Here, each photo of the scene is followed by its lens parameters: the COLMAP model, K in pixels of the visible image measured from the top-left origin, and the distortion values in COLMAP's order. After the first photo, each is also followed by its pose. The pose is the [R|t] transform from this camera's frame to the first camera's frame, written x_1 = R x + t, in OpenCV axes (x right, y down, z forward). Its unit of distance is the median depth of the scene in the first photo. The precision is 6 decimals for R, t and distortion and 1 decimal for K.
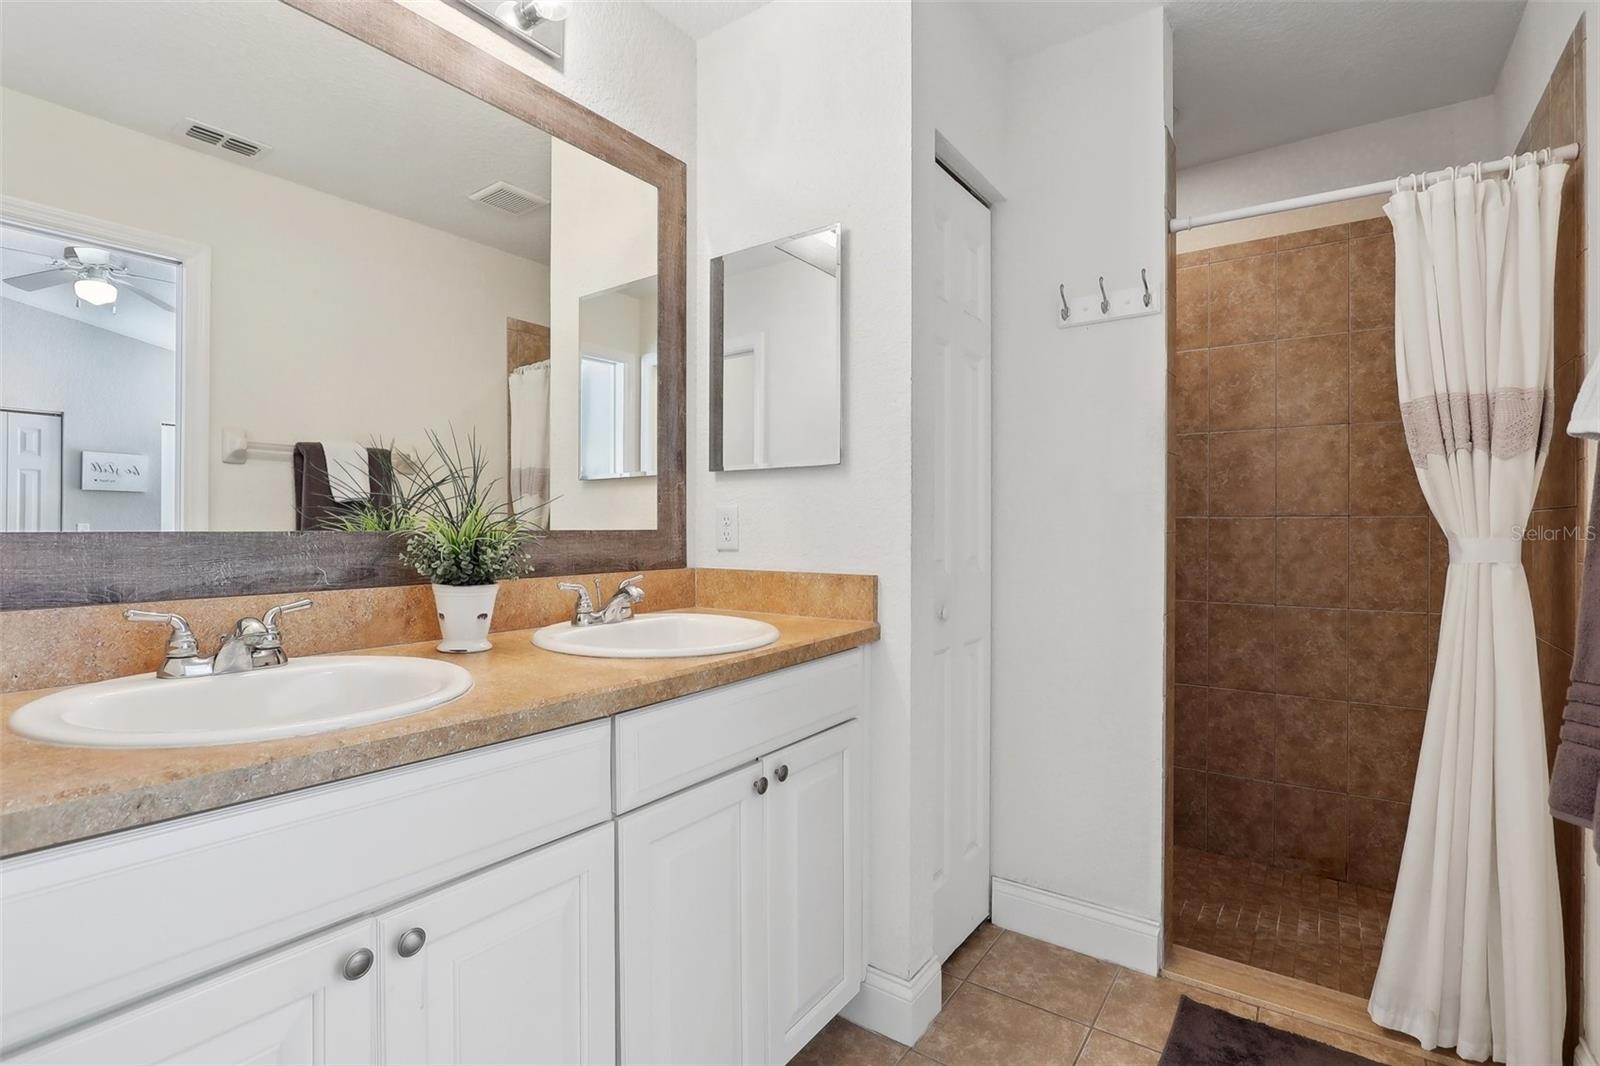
lens RADIAL K [[739.5, 0, 807.1], [0, 739.5, 534.6], [0, 0, 1]] dist [-0.016352, 0.002788]
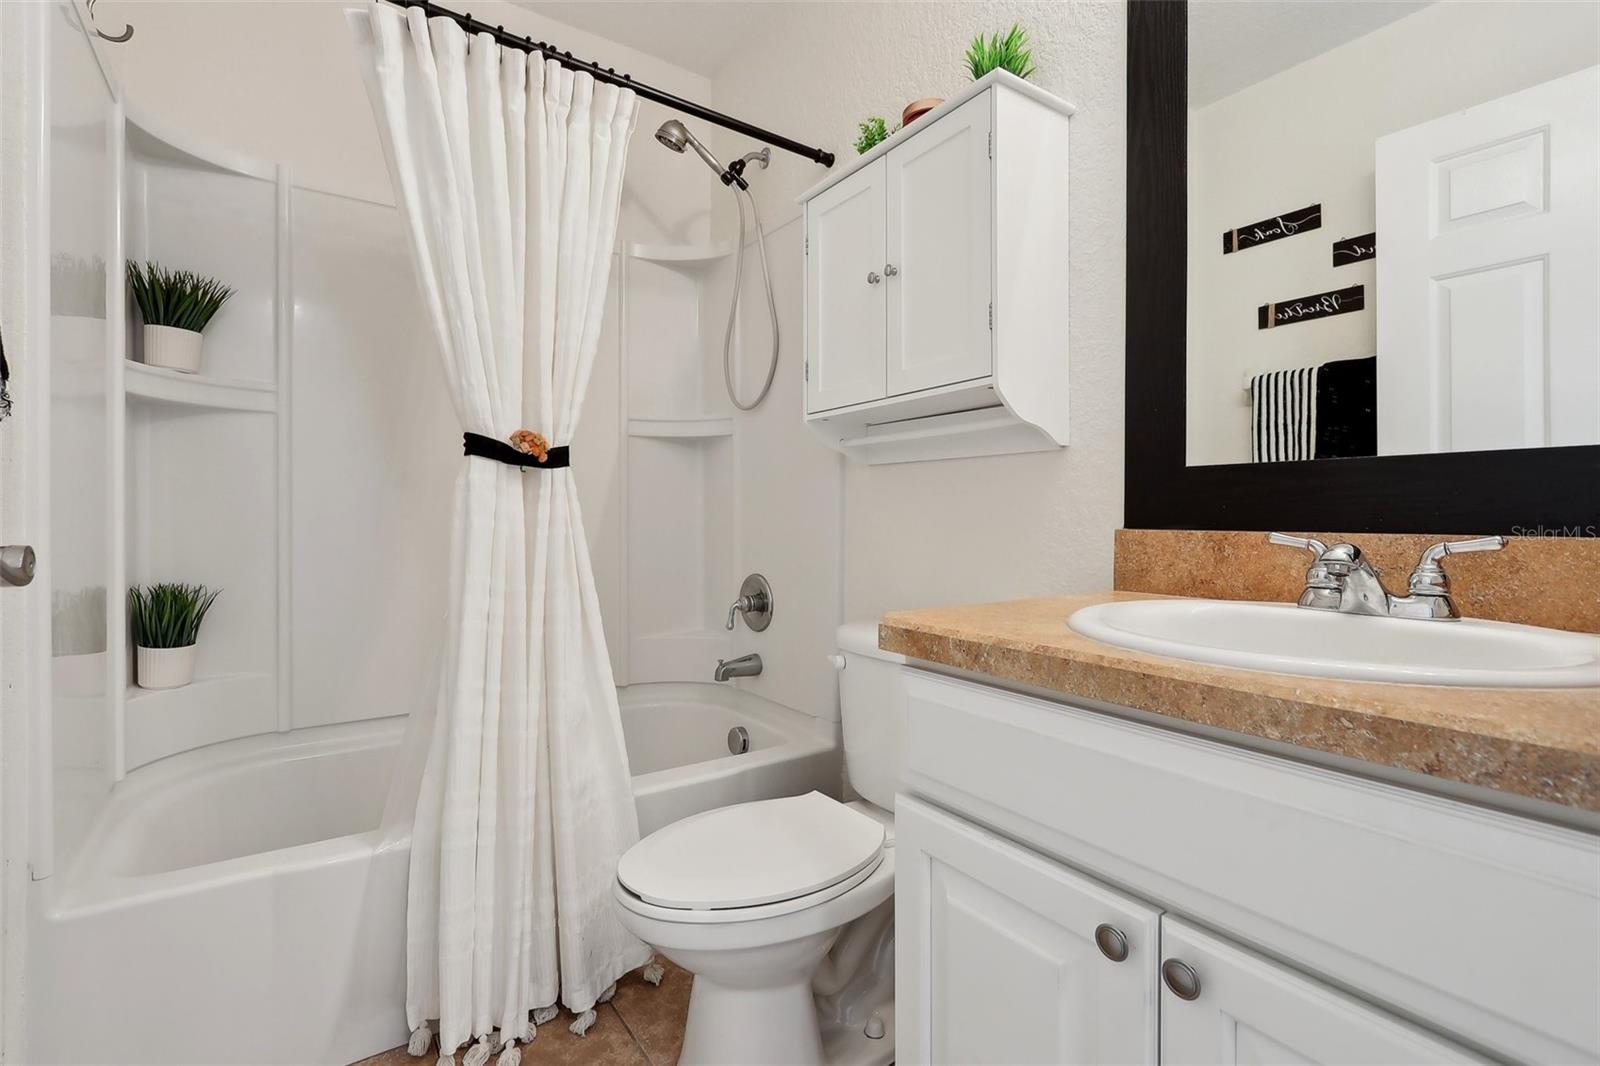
lens RADIAL K [[739.5, 0, 795.1], [0, 739.5, 535.3], [0, 0, 1]] dist [-0.016352, 0.002788]
pose [[-0.372394, 0.013049, -0.927983, 0.125470], [-0.003054, 0.999879, 0.015285, 0.055139], [0.928070, 0.008526, -0.372309, 0.444311]]
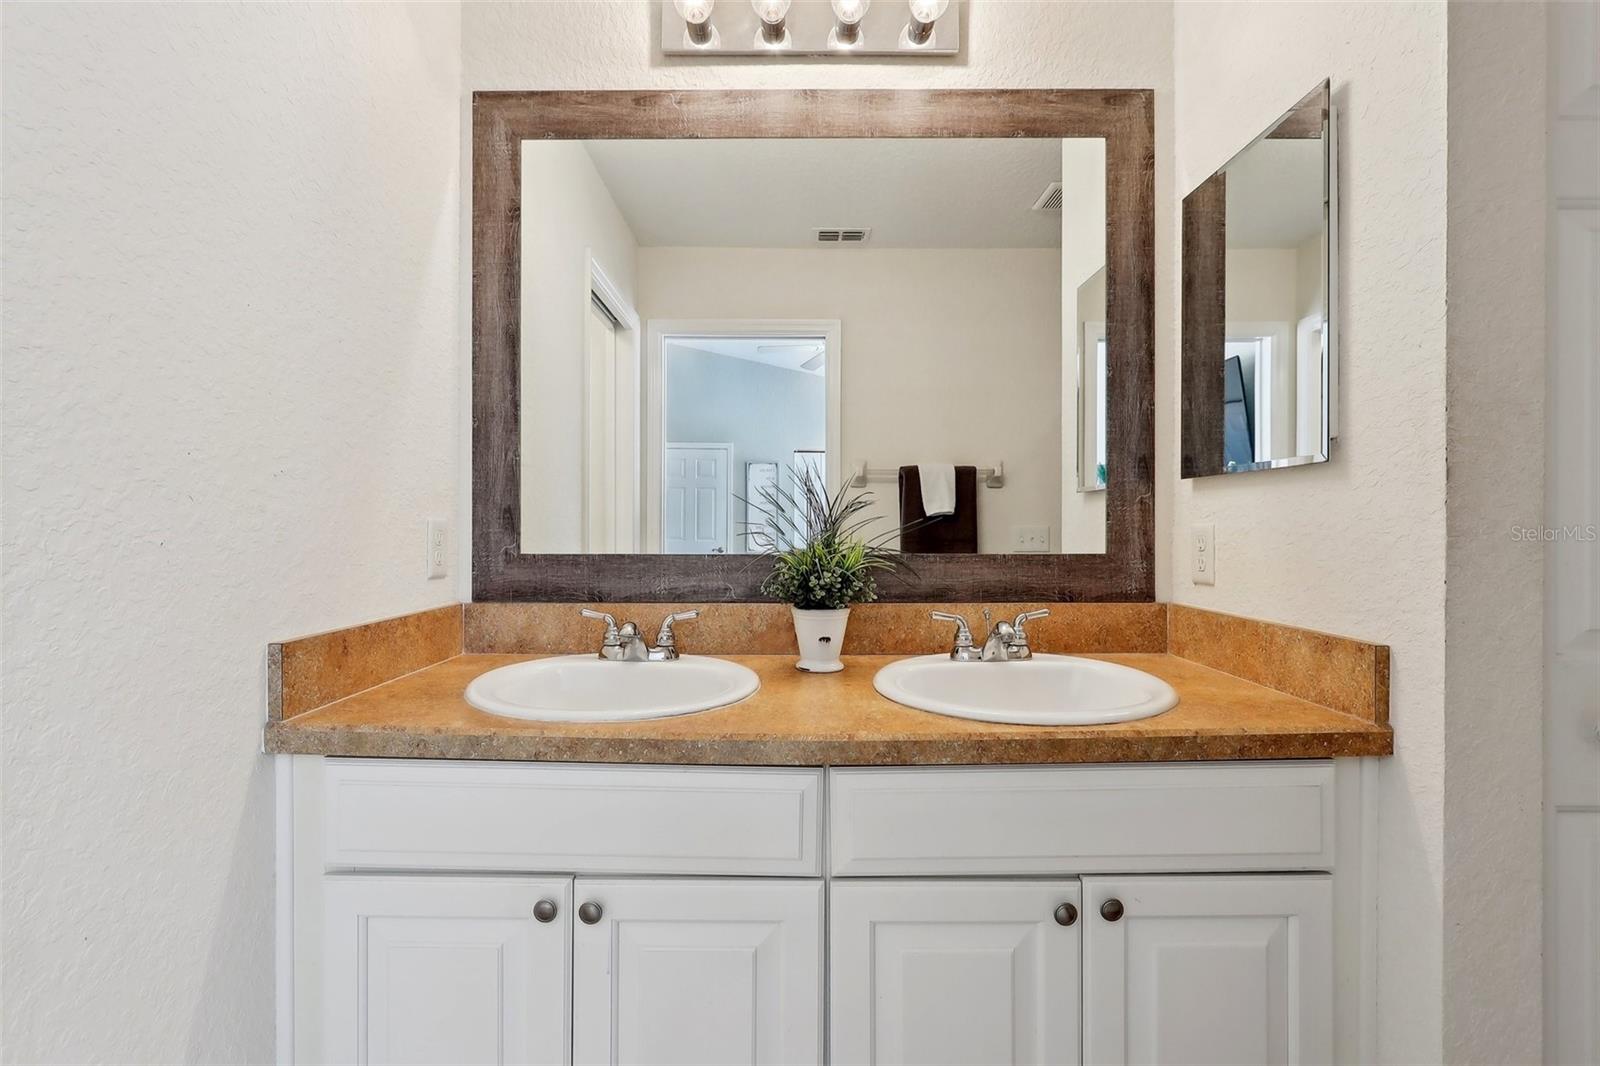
lens RADIAL K [[739.5, 0, 791.8], [0, 739.5, 532.1], [0, 0, 1]] dist [-0.016352, 0.002788]
pose [[0.578861, 0.006119, -0.815403, 0.302794], [-0.008738, 0.999961, 0.001301, -0.032859], [0.815380, 0.006372, 0.578892, 0.277103]]
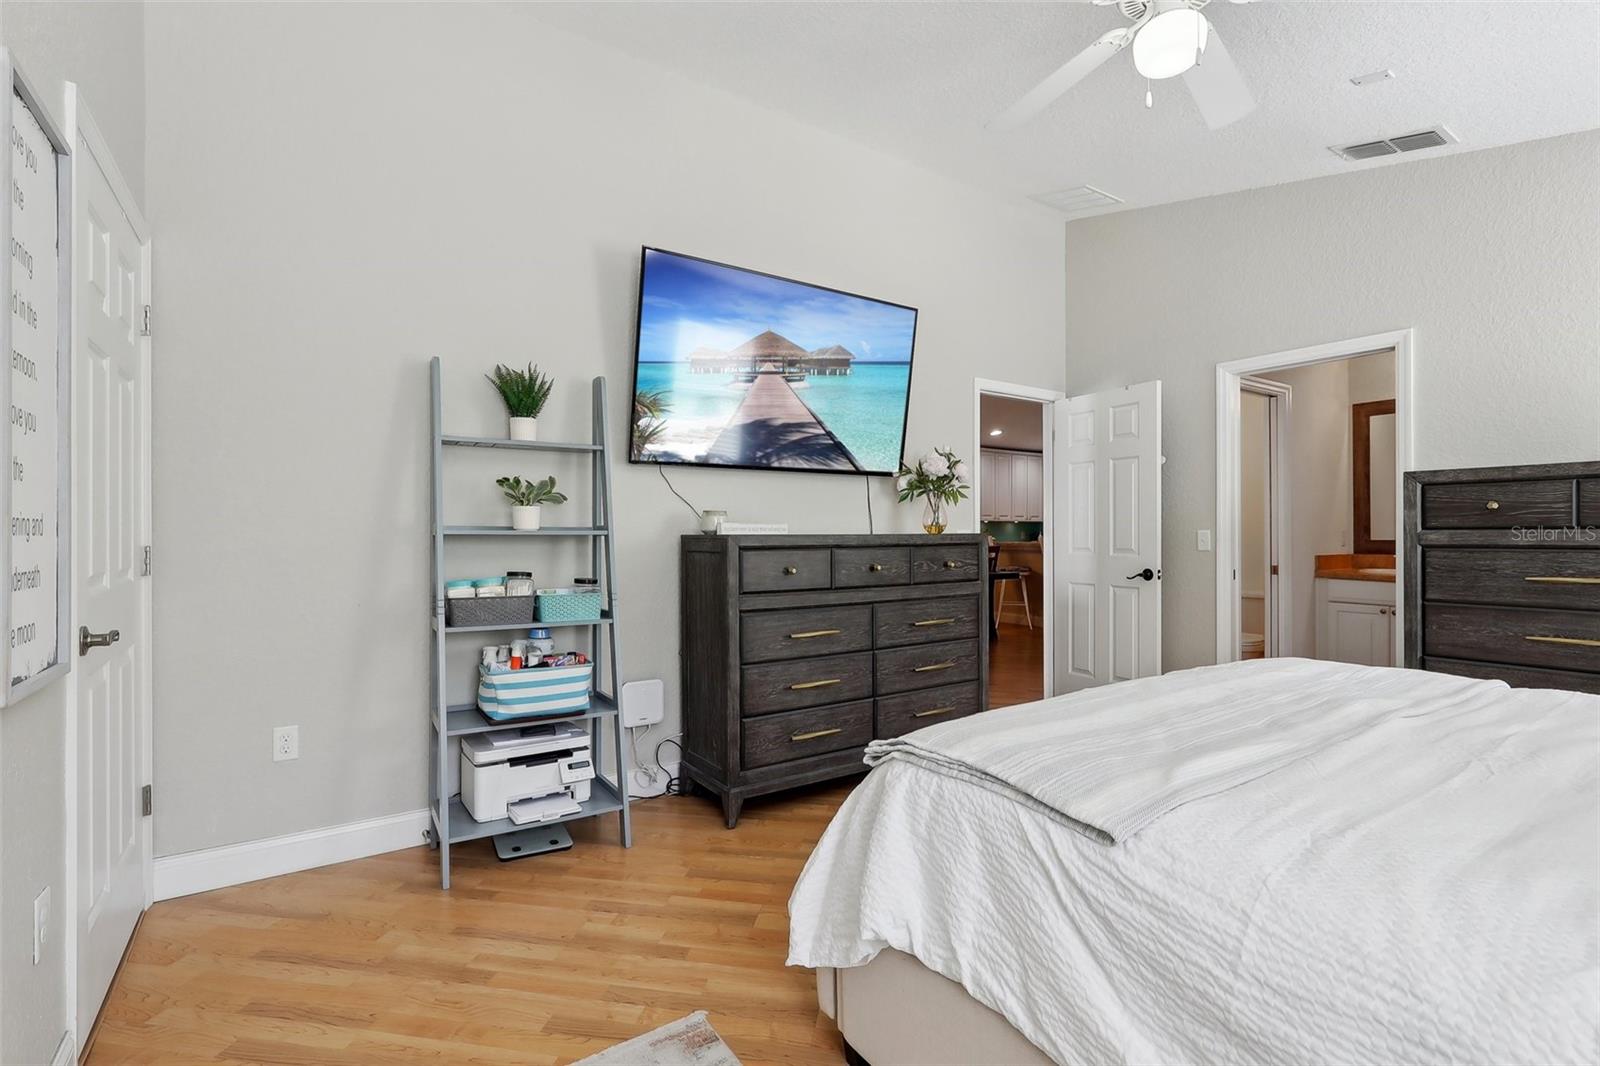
lens RADIAL K [[739.5, 0, 791.8], [0, 739.5, 533.1], [0, 0, 1]] dist [-0.016352, 0.002788]
pose [[-0.342696, -0.000582, -0.939446, 3.085774], [-0.006669, 0.999976, 0.001813, -0.018875], [0.939423, 0.006886, -0.342692, -0.697090]]
